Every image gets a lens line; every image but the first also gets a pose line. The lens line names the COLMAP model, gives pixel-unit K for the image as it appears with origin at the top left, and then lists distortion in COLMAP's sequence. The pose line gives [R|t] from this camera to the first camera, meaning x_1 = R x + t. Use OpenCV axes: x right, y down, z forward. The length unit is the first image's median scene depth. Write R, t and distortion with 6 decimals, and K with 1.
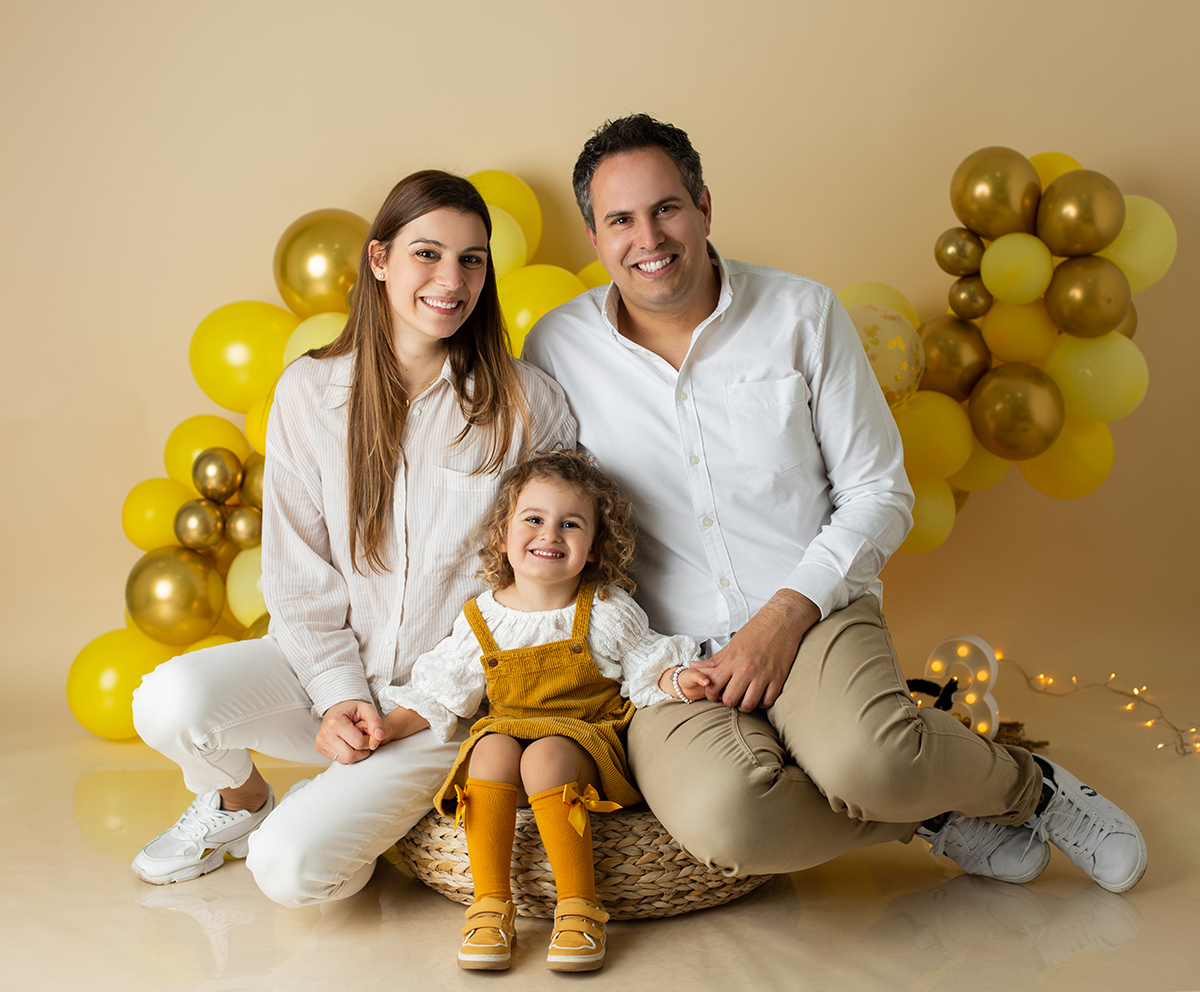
lens RADIAL K [[1965.9, 0, 642.1], [0, 1965.9, 497.2], [0, 0, 1]] dist [-0.049814, -0.686974]
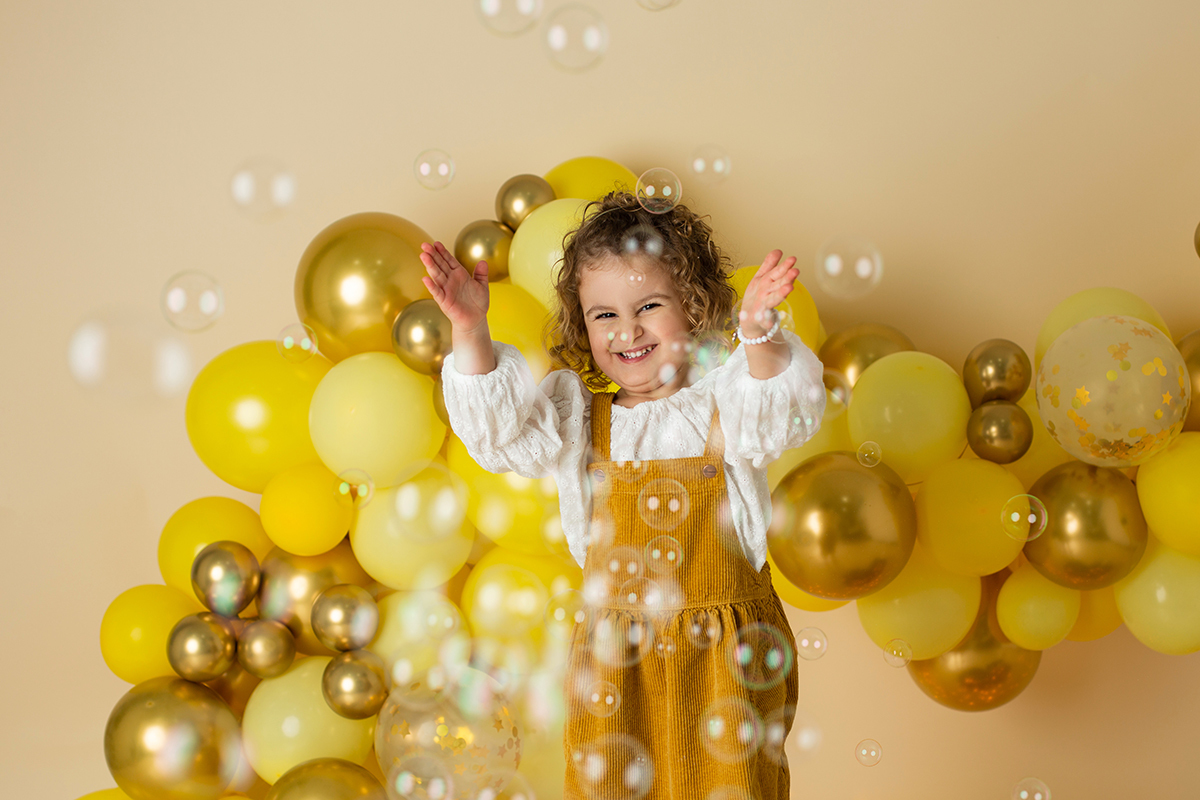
lens RADIAL K [[2045.8, 0, 695.9], [0, 2045.8, 451.1], [0, 0, 1]] dist [-0.132507, -0.007574]
pose [[0.998849, -0.033647, -0.034172, -0.013399], [0.031814, 0.998096, -0.052841, -0.013322], [0.035885, 0.051693, 0.998018, 0.245587]]
